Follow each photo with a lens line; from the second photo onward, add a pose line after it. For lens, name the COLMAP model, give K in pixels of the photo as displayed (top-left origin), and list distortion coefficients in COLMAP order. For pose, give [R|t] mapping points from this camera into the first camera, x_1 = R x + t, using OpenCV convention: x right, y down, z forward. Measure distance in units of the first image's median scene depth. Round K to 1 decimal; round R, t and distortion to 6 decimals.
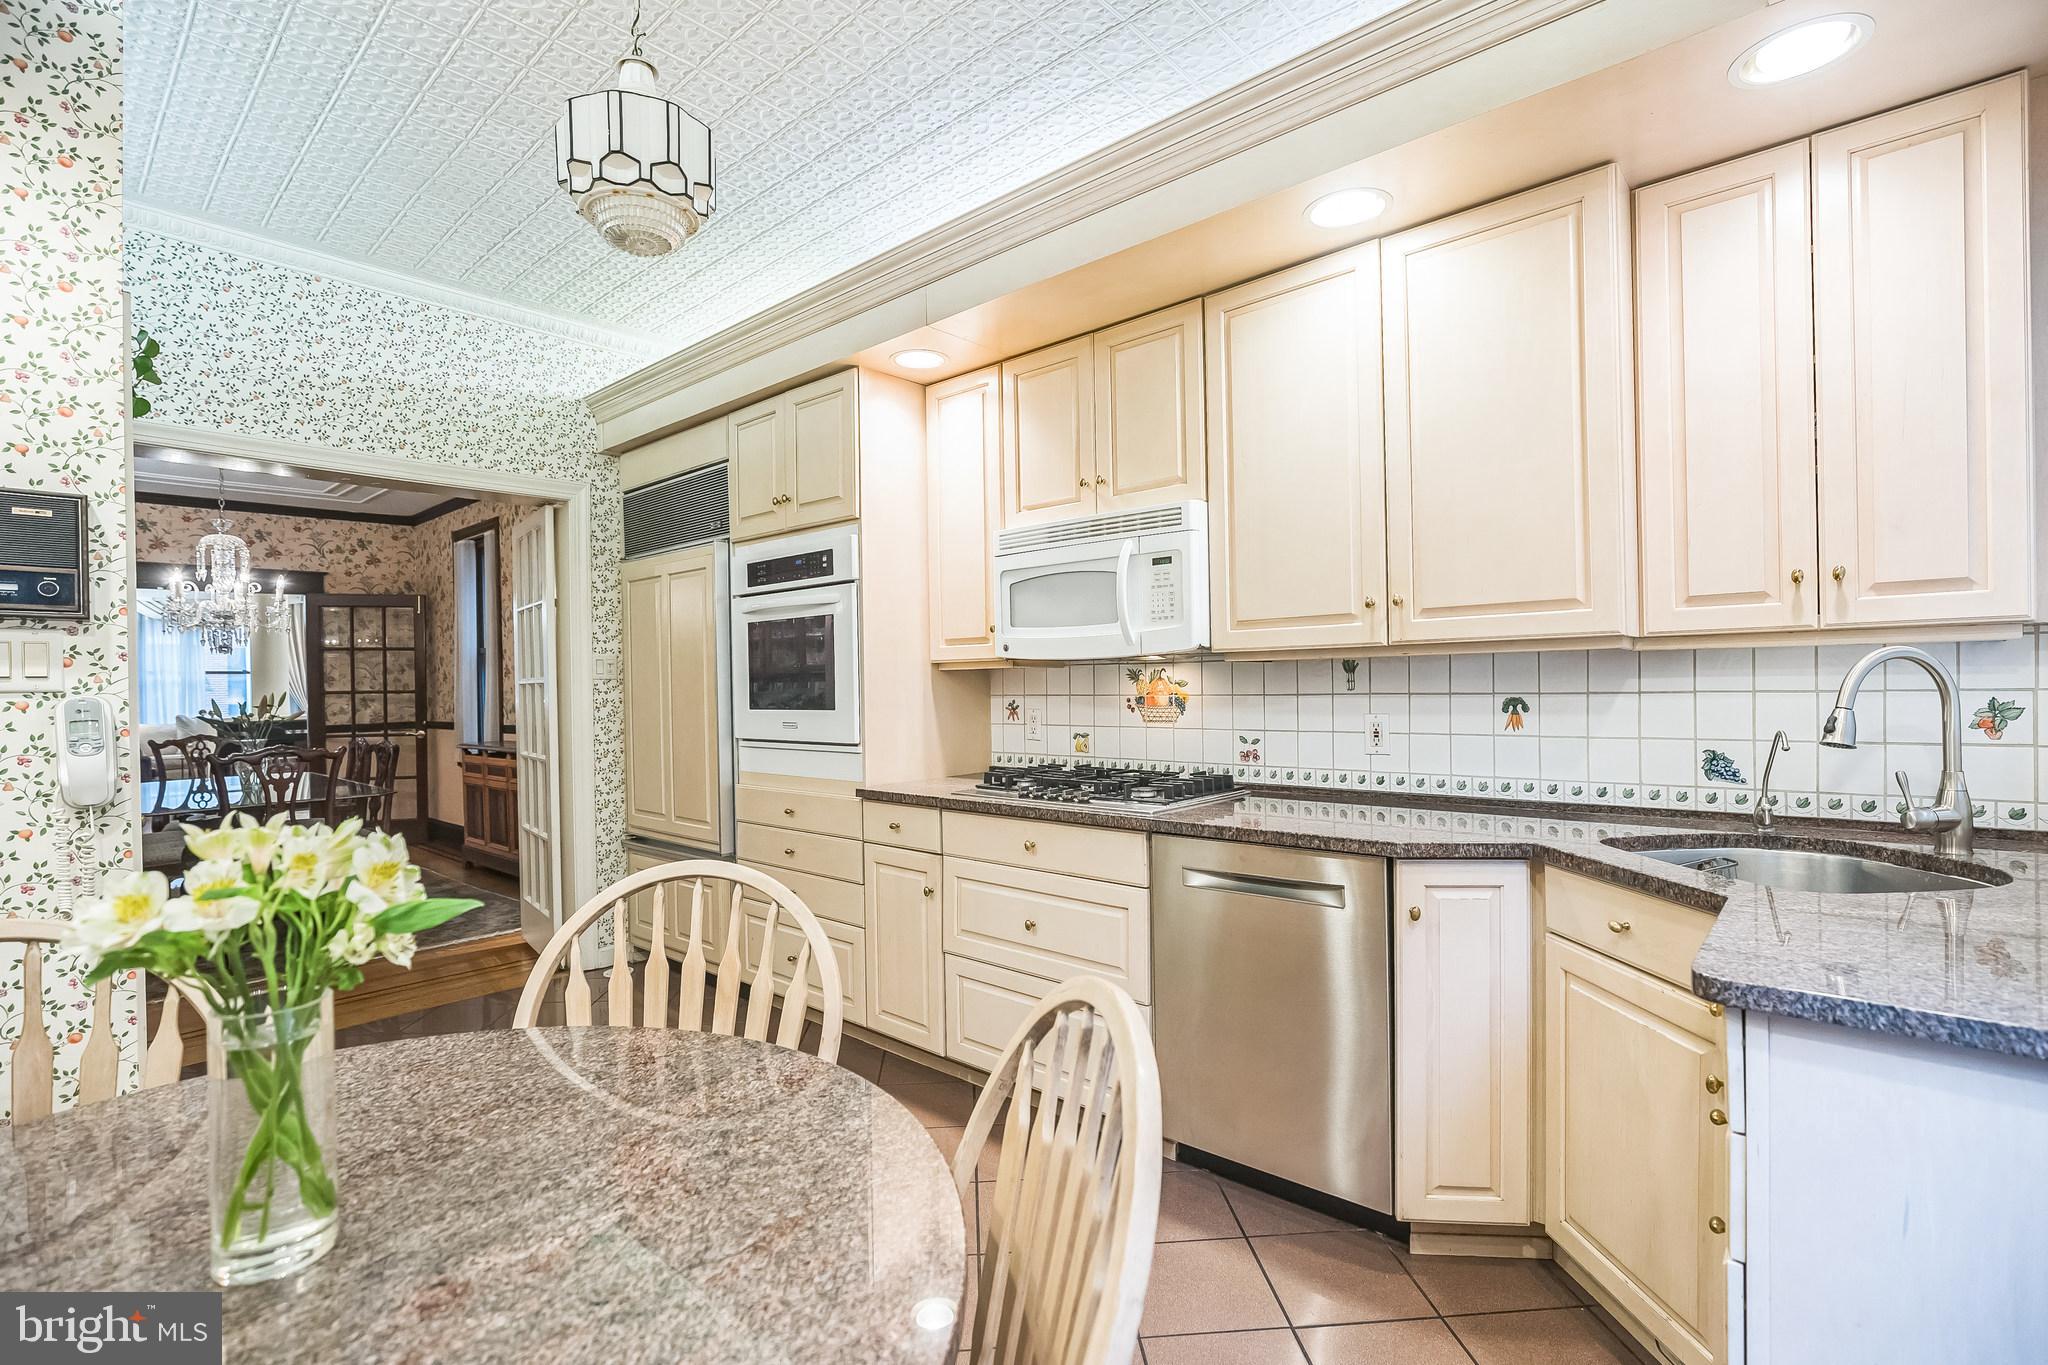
lens RADIAL K [[925.4, 0, 1024.4], [0, 925.4, 688.7], [0, 0, 1]] dist [-0.005283, -0.000253]
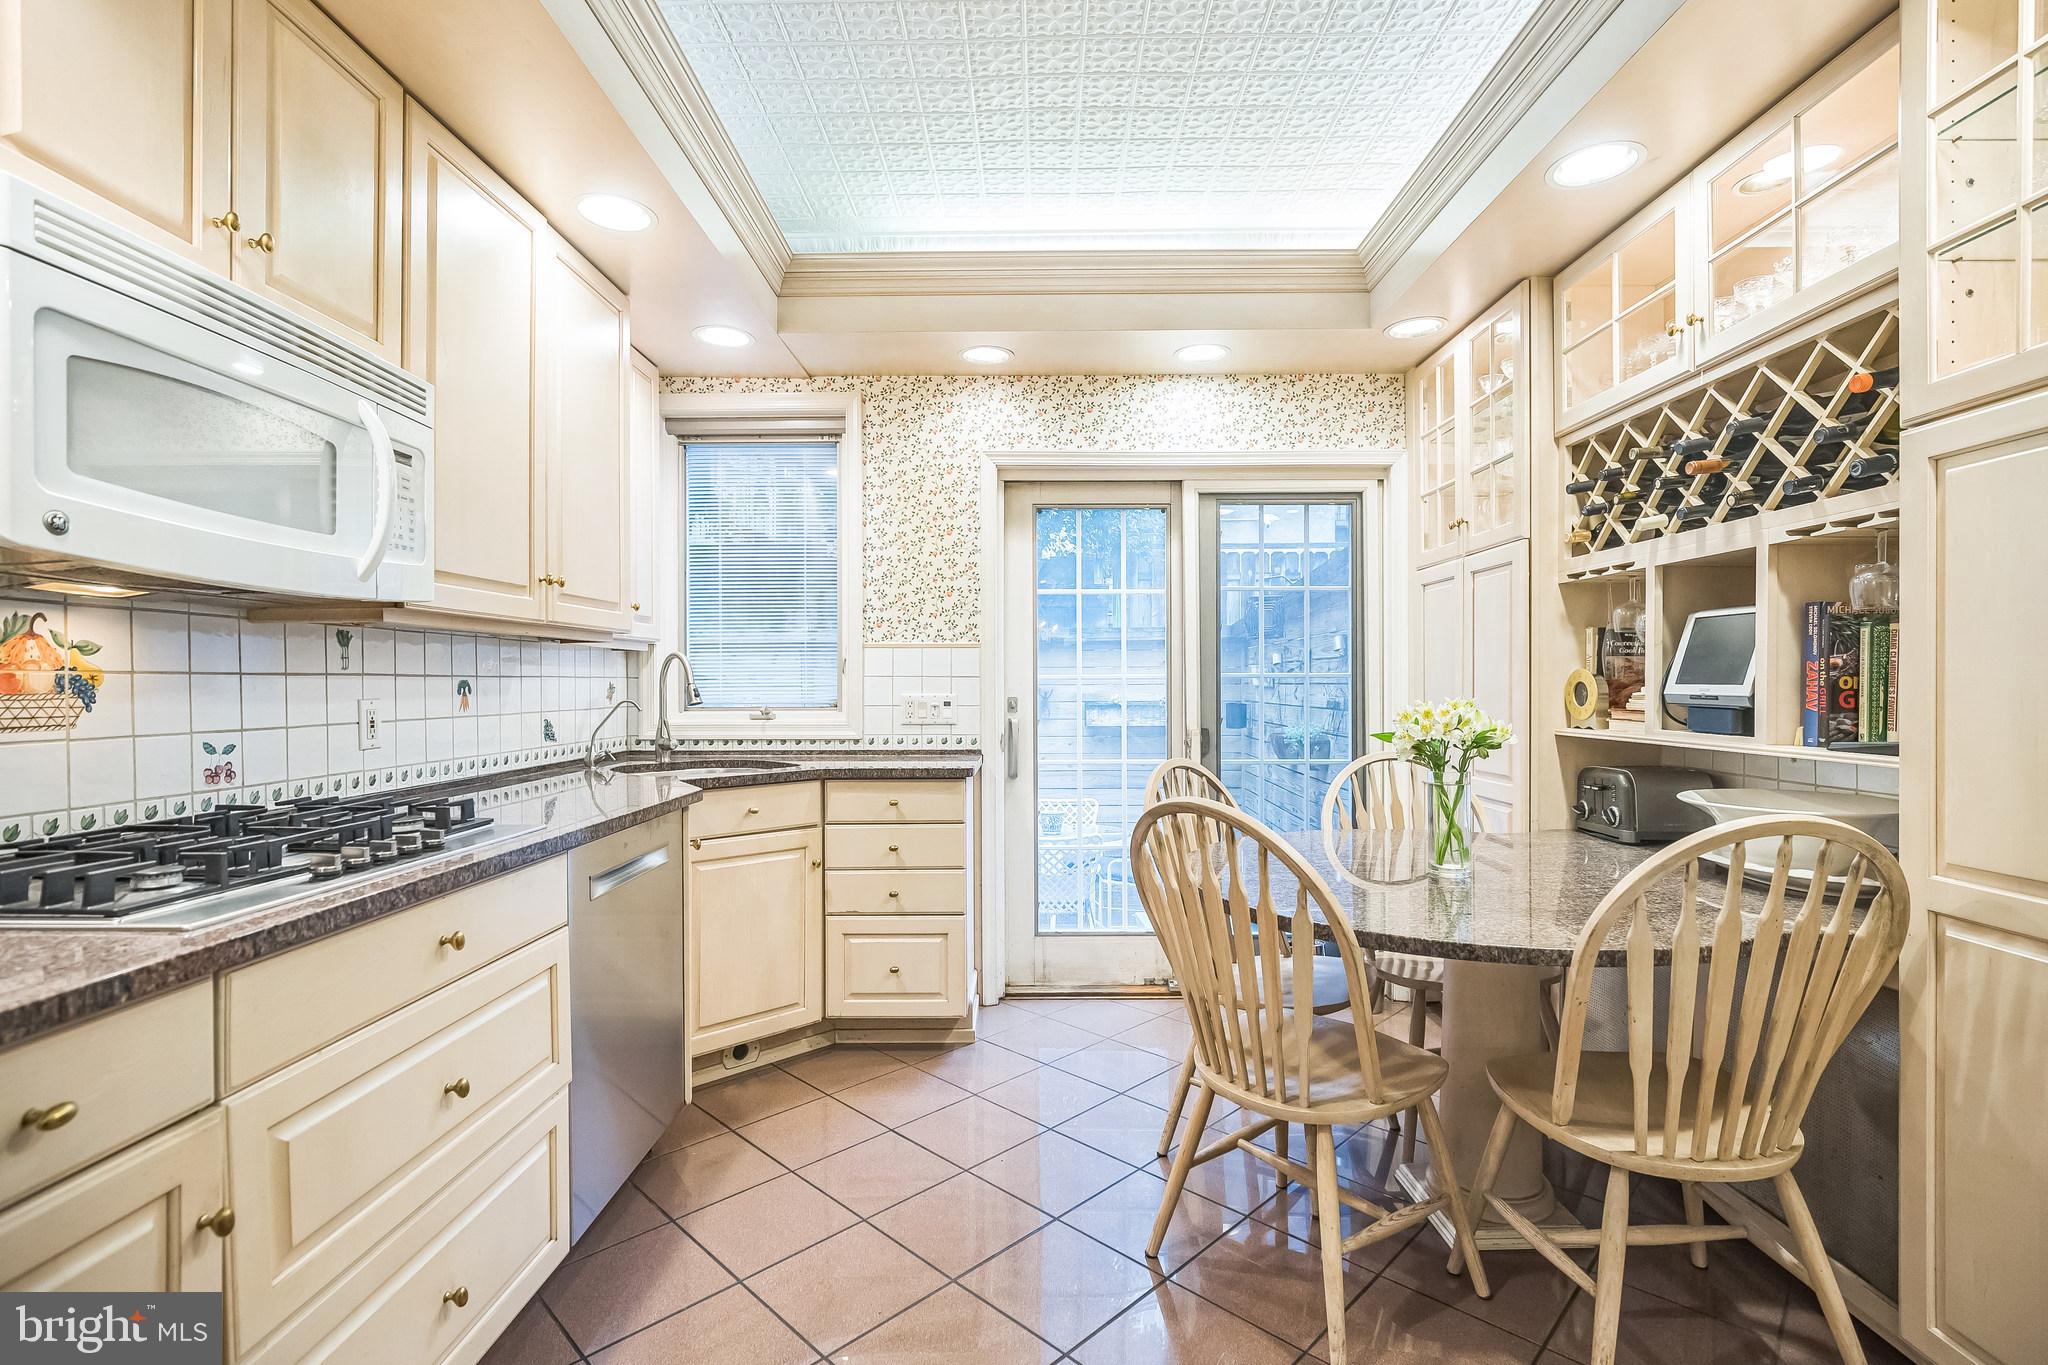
lens RADIAL K [[925.4, 0, 1028.4], [0, 925.4, 686.5], [0, 0, 1]] dist [-0.005283, -0.000253]
pose [[-0.653396, 0.014252, 0.756882, -0.562346], [0.015580, 0.999864, -0.005378, 0.027056], [-0.756856, 0.008278, -0.653529, 1.001756]]
